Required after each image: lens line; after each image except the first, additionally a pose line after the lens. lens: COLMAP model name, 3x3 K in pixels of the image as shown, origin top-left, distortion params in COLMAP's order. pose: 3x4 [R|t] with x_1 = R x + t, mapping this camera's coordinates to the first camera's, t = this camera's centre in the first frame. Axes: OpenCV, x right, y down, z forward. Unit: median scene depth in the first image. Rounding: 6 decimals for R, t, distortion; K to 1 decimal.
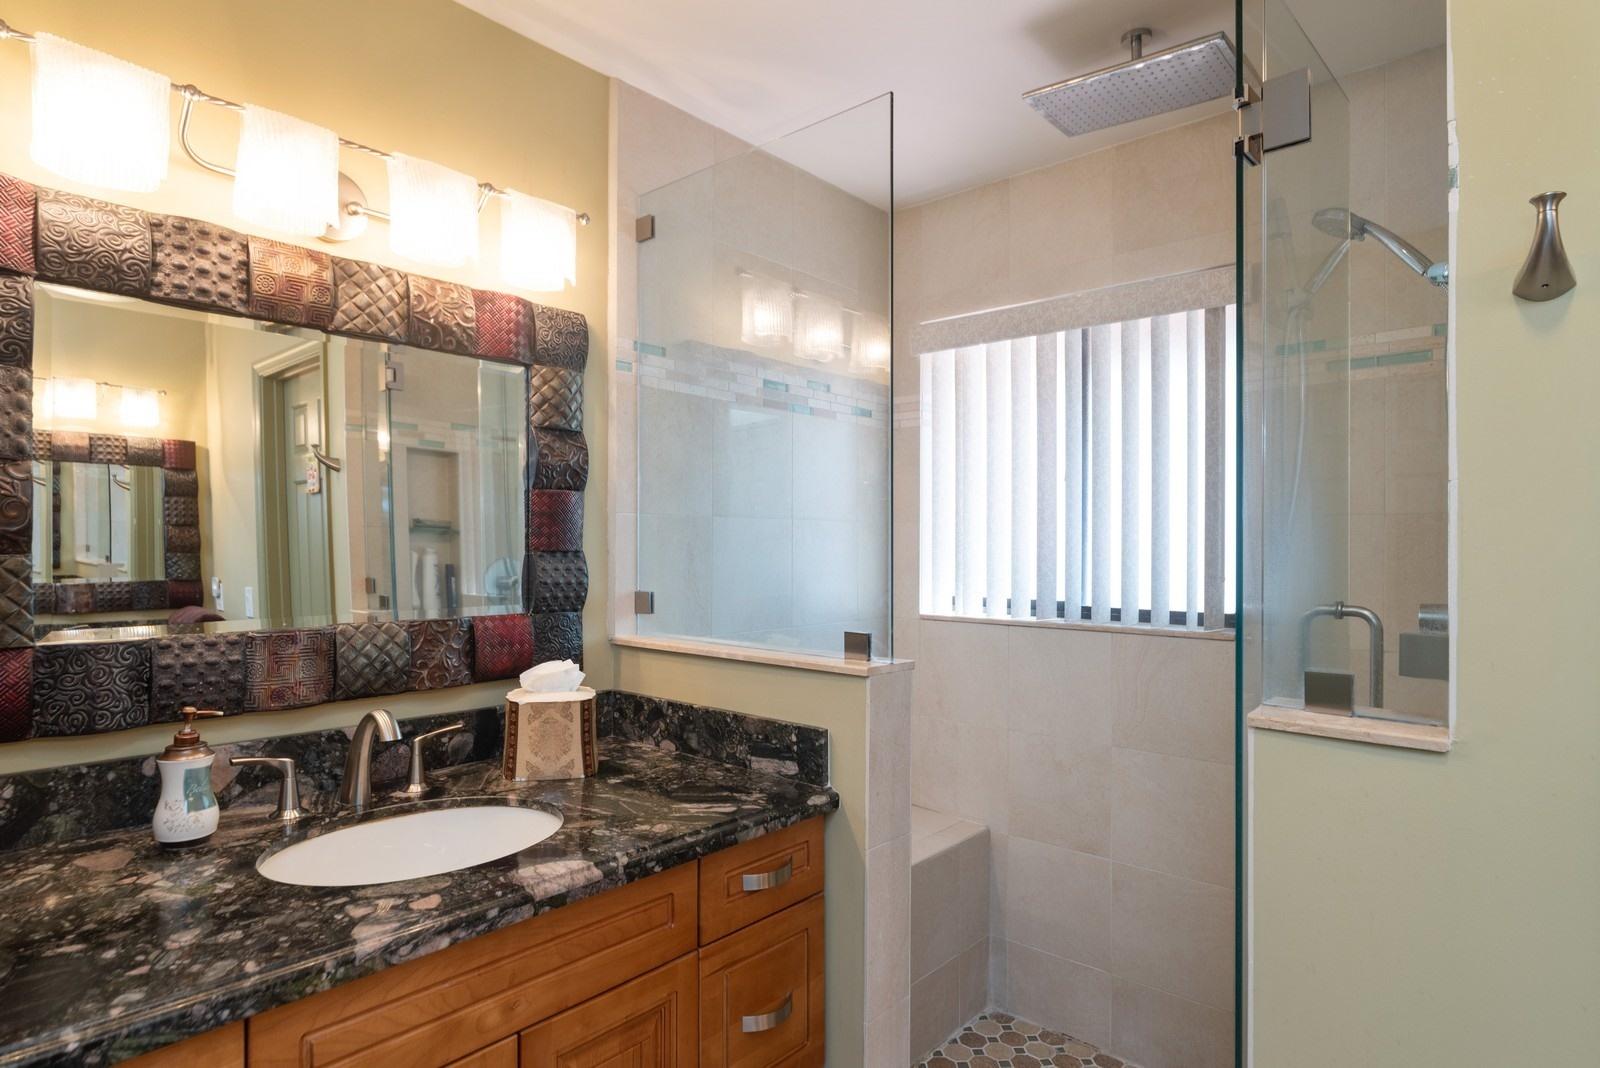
lens RADIAL K [[872.3, 0, 804.3], [0, 872.3, 549.9], [0, 0, 1]] dist [0.002652, -0.010704]
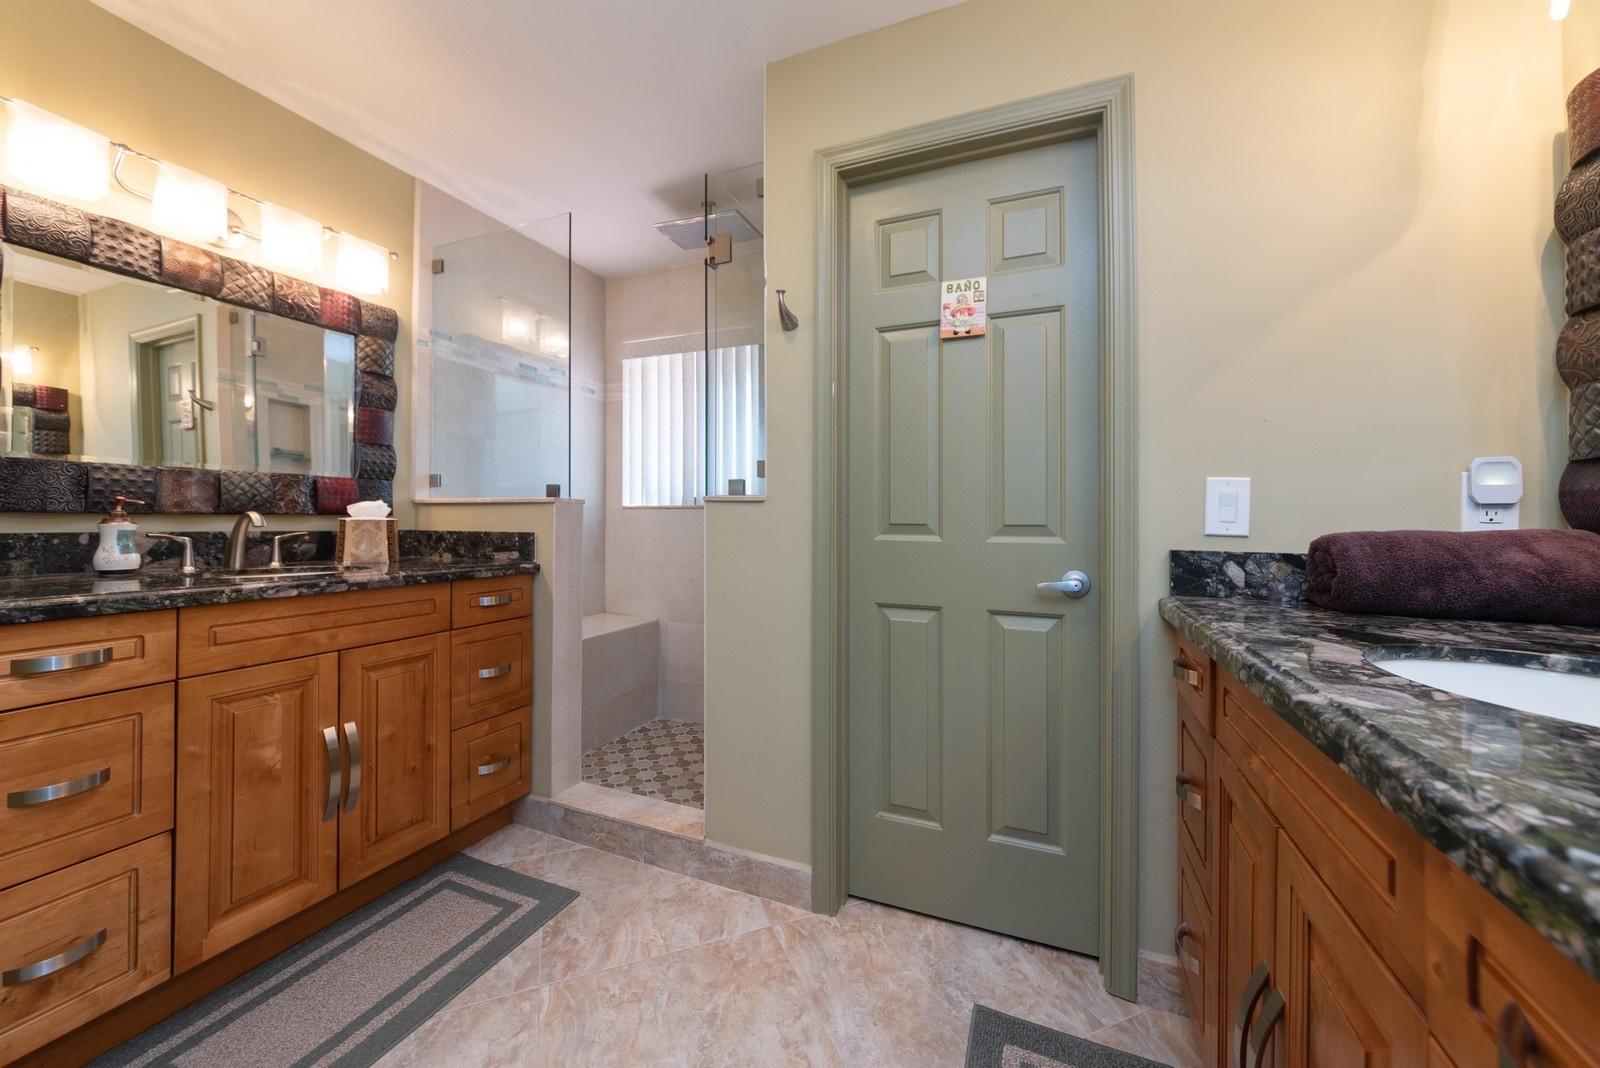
lens RADIAL K [[593.2, 0, 816.3], [0, 593.2, 521.1], [0, 0, 1]] dist [-0.021086, 0.004117]
pose [[0.945459, 0.002755, 0.325729, 0.188041], [-0.001039, 0.999985, -0.005441, 0.181814], [-0.325739, 0.004806, 0.945448, -0.439620]]
